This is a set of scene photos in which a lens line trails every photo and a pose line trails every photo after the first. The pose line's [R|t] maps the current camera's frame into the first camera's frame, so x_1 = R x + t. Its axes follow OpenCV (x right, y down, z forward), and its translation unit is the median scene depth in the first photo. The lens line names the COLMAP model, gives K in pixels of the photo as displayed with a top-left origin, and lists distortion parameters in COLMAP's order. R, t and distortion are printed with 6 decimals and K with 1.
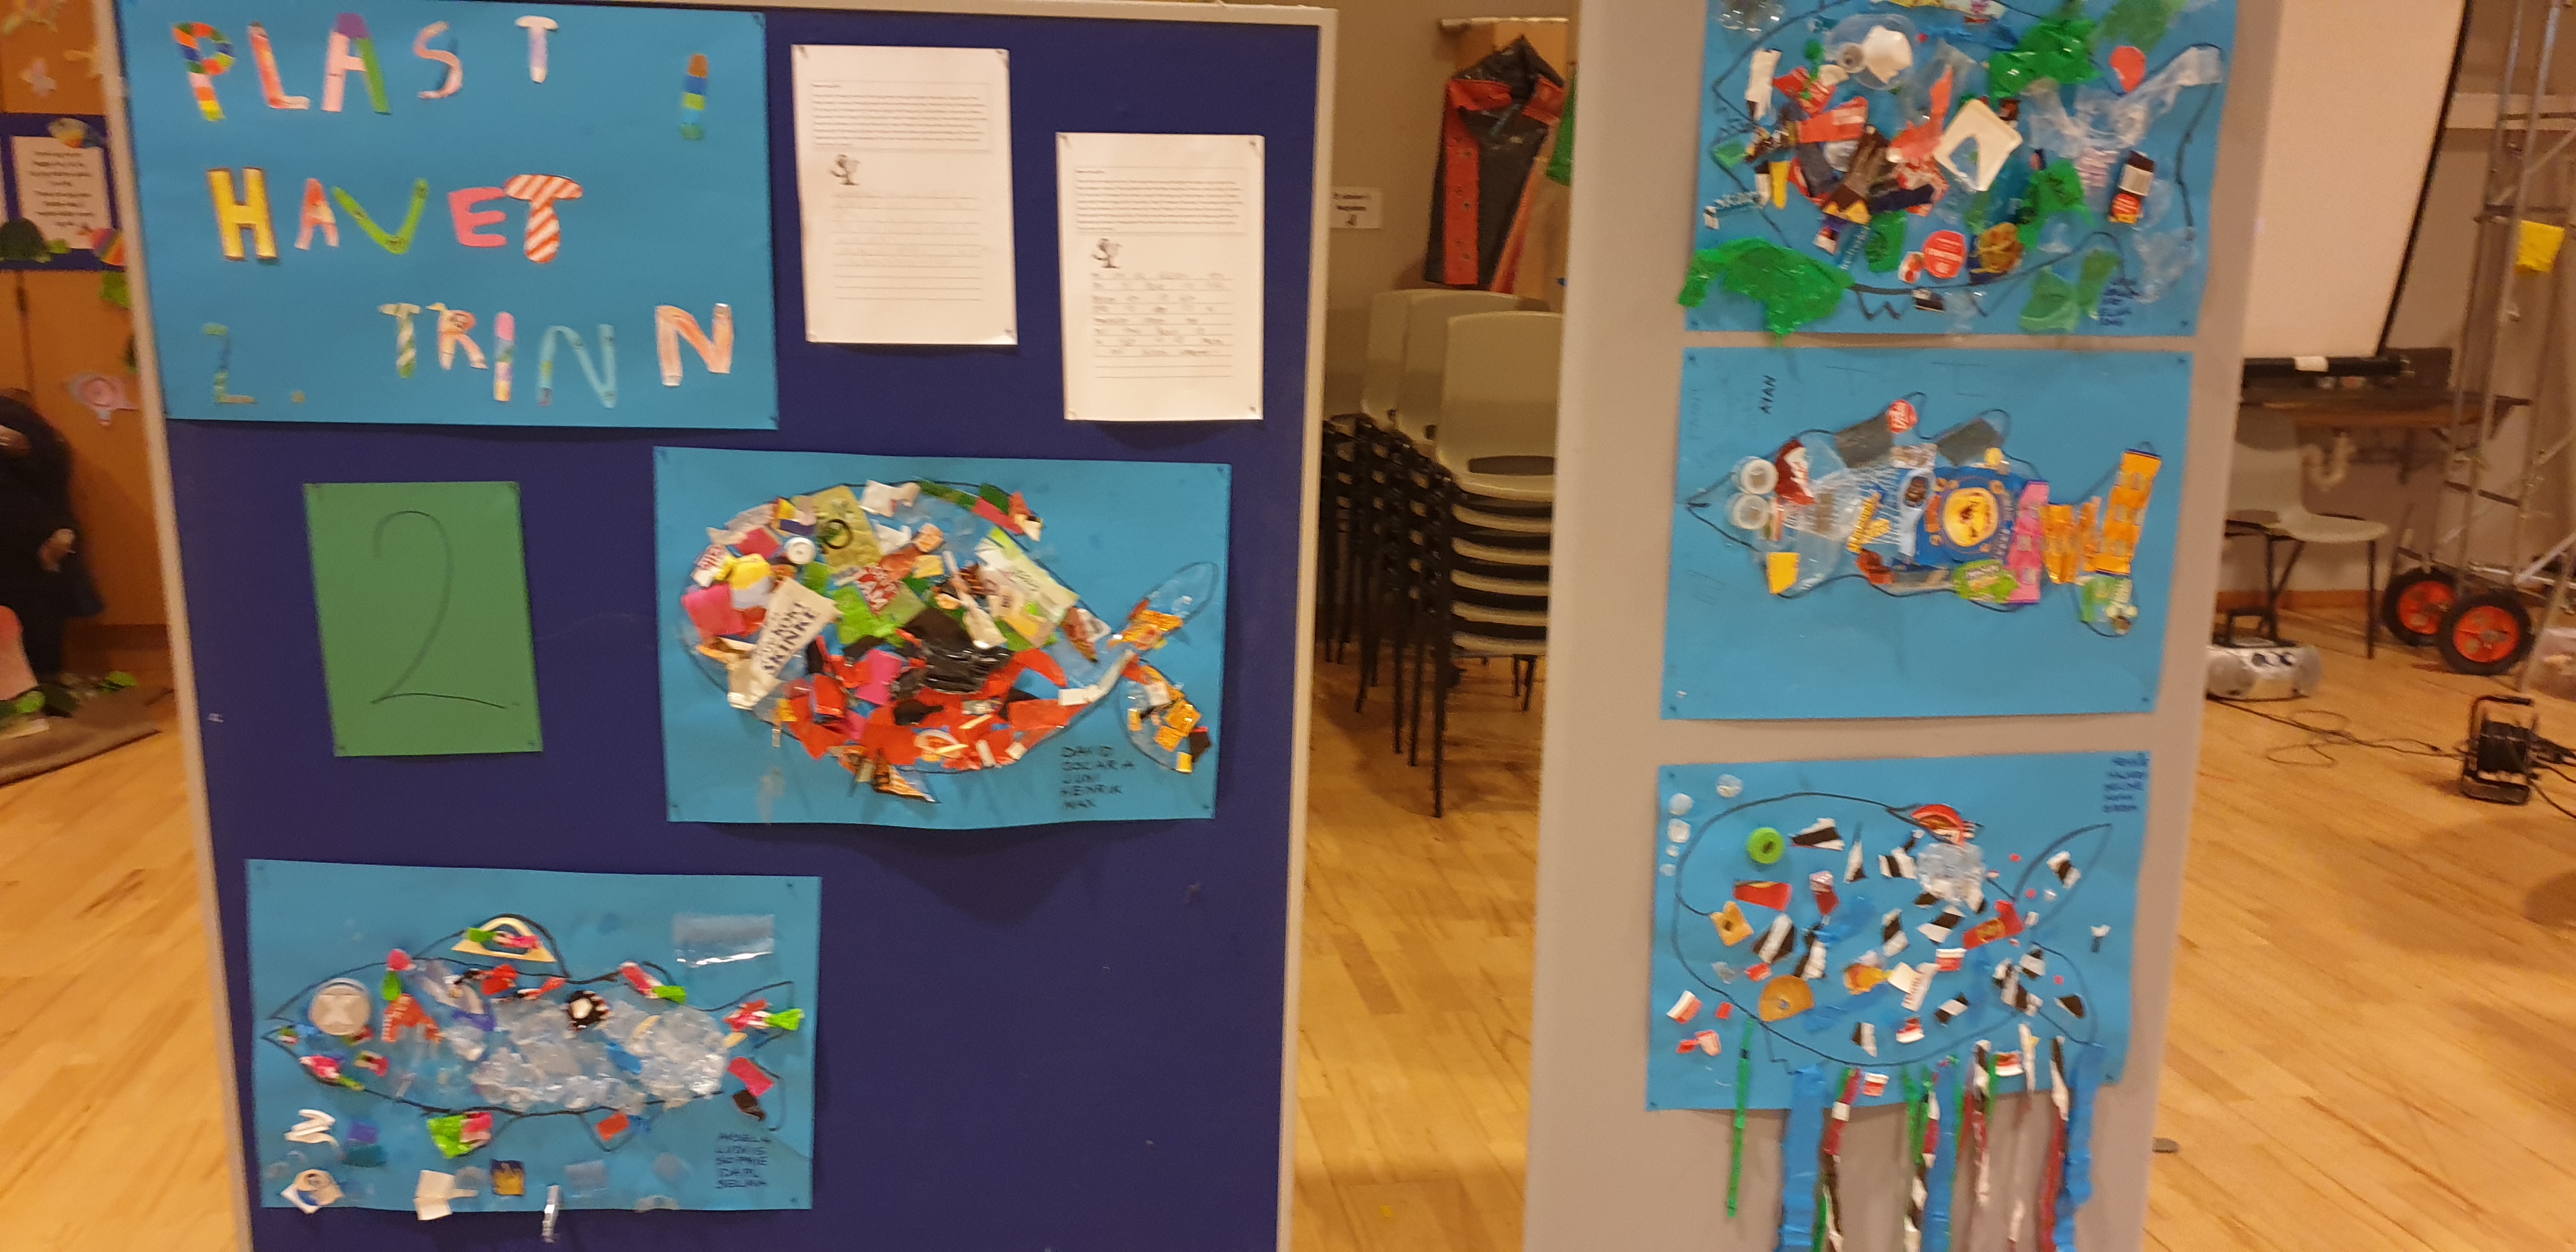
lens RADIAL K [[1916.7, 0, 1206.1], [0, 1916.7, 626.2], [0, 0, 1]] dist [0.051894, -0.106042]
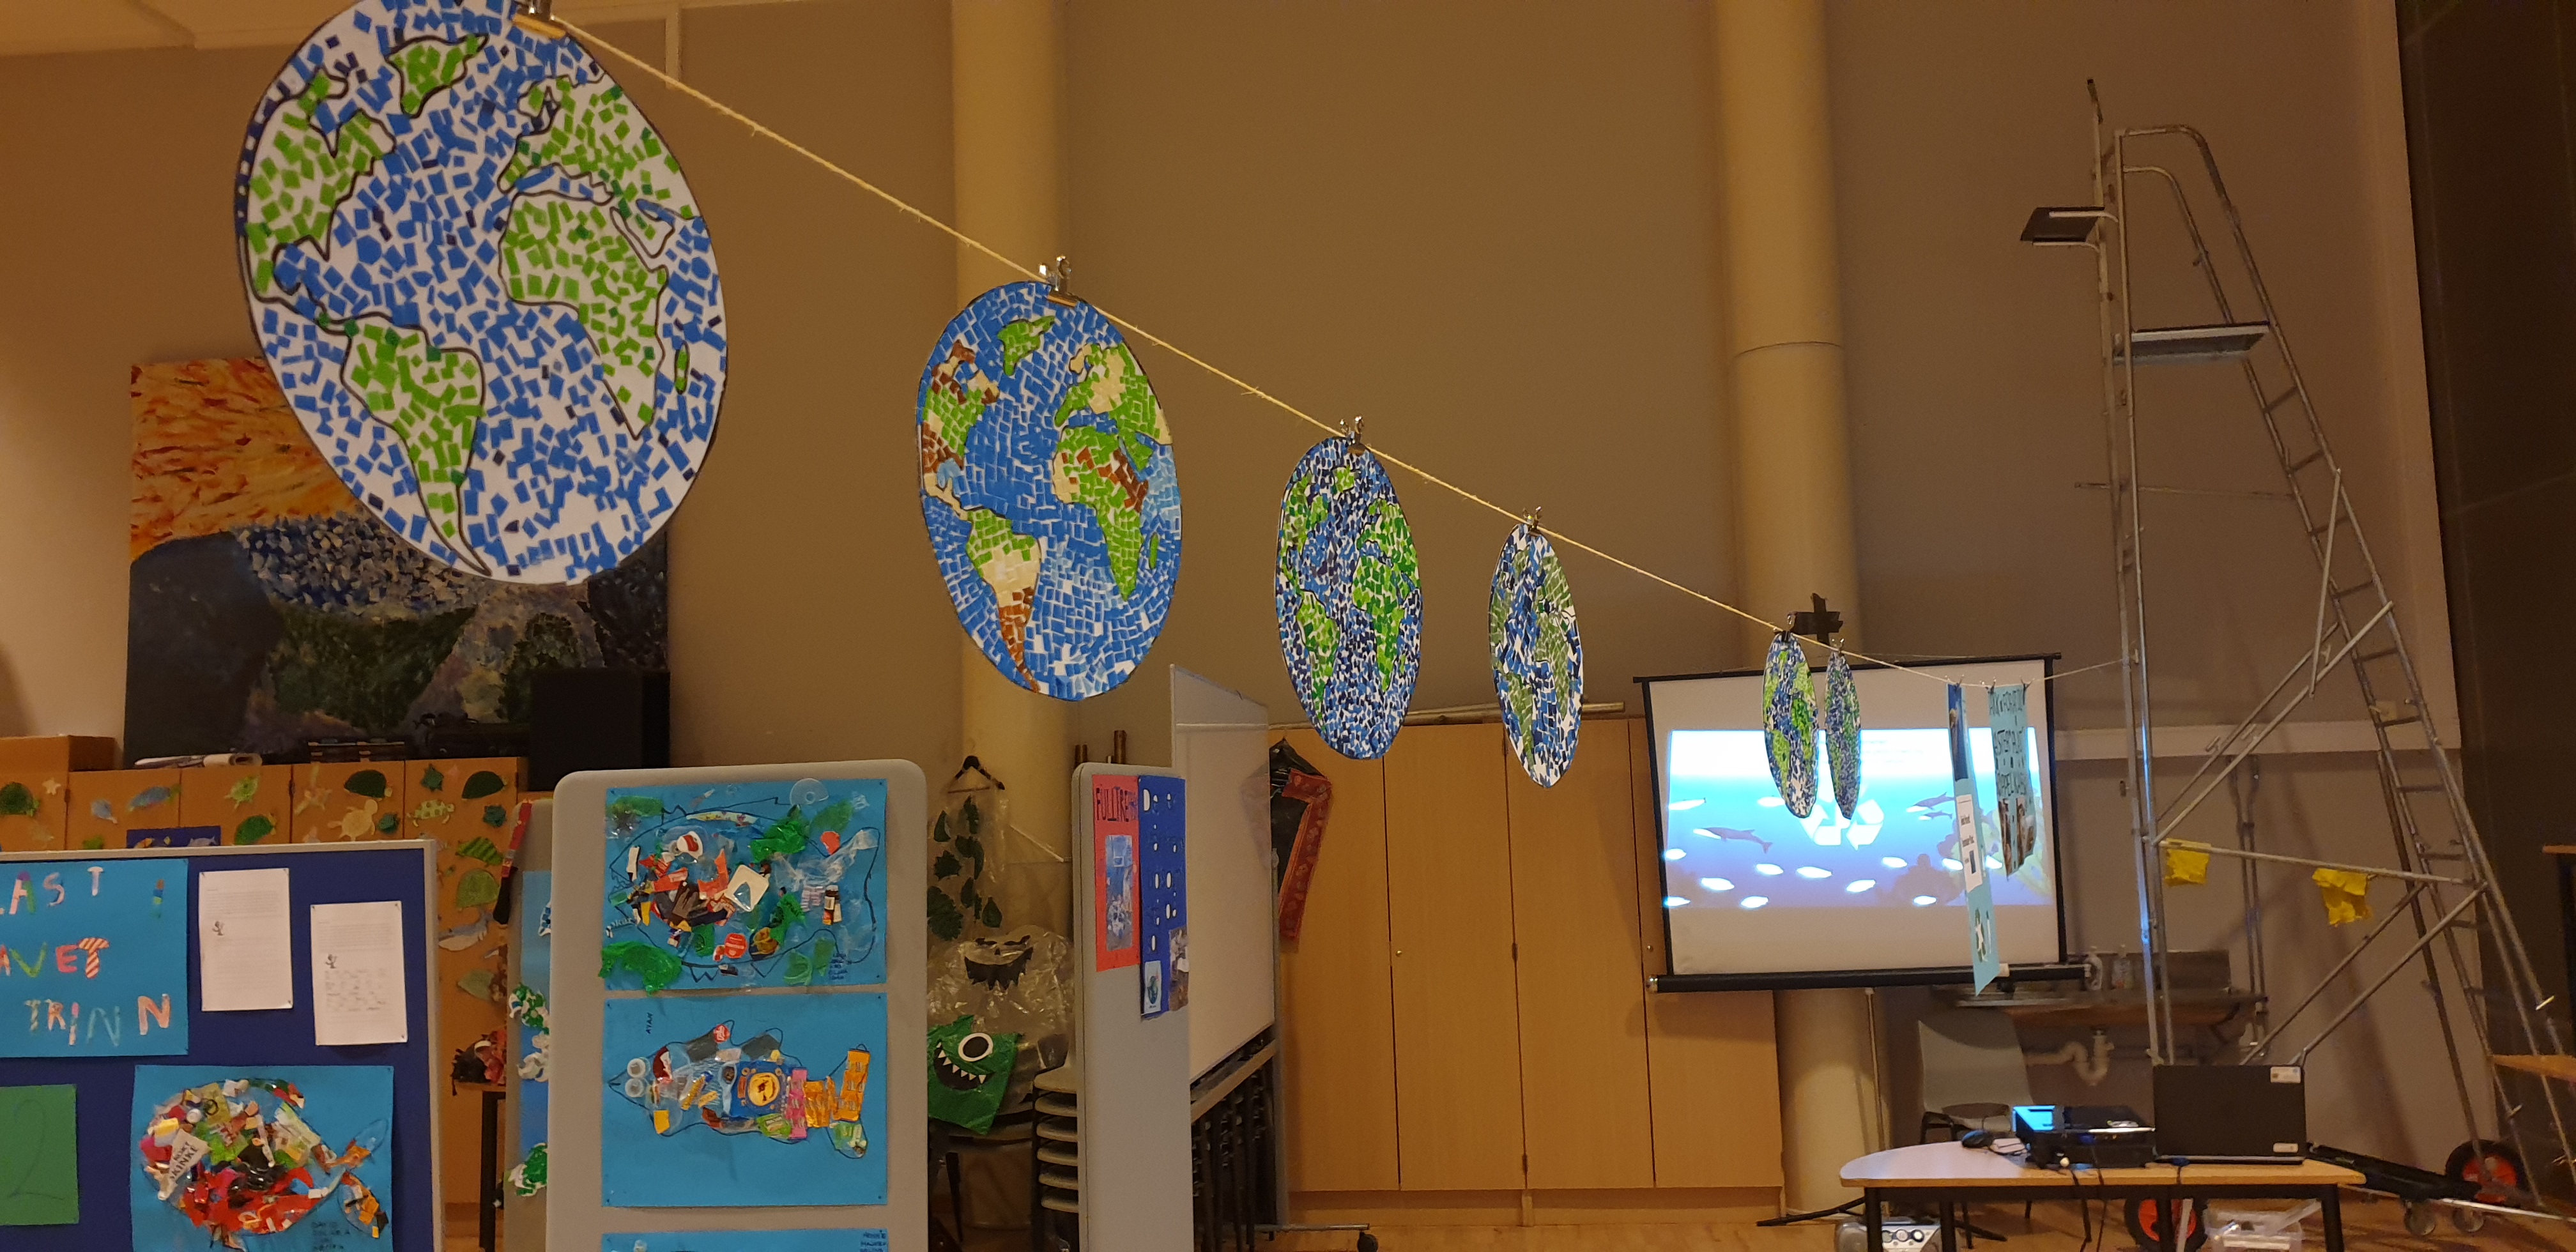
lens RADIAL K [[1960.4, 0, 1288.0], [0, 1960.4, 626.0], [0, 0, 1]] dist [-0.044023, 0.096822]
pose [[0.960457, -0.081363, -0.266273, 1.438103], [-0.006855, 0.949150, -0.314749, 0.107082], [0.278342, 0.304128, 0.911061, -0.678646]]
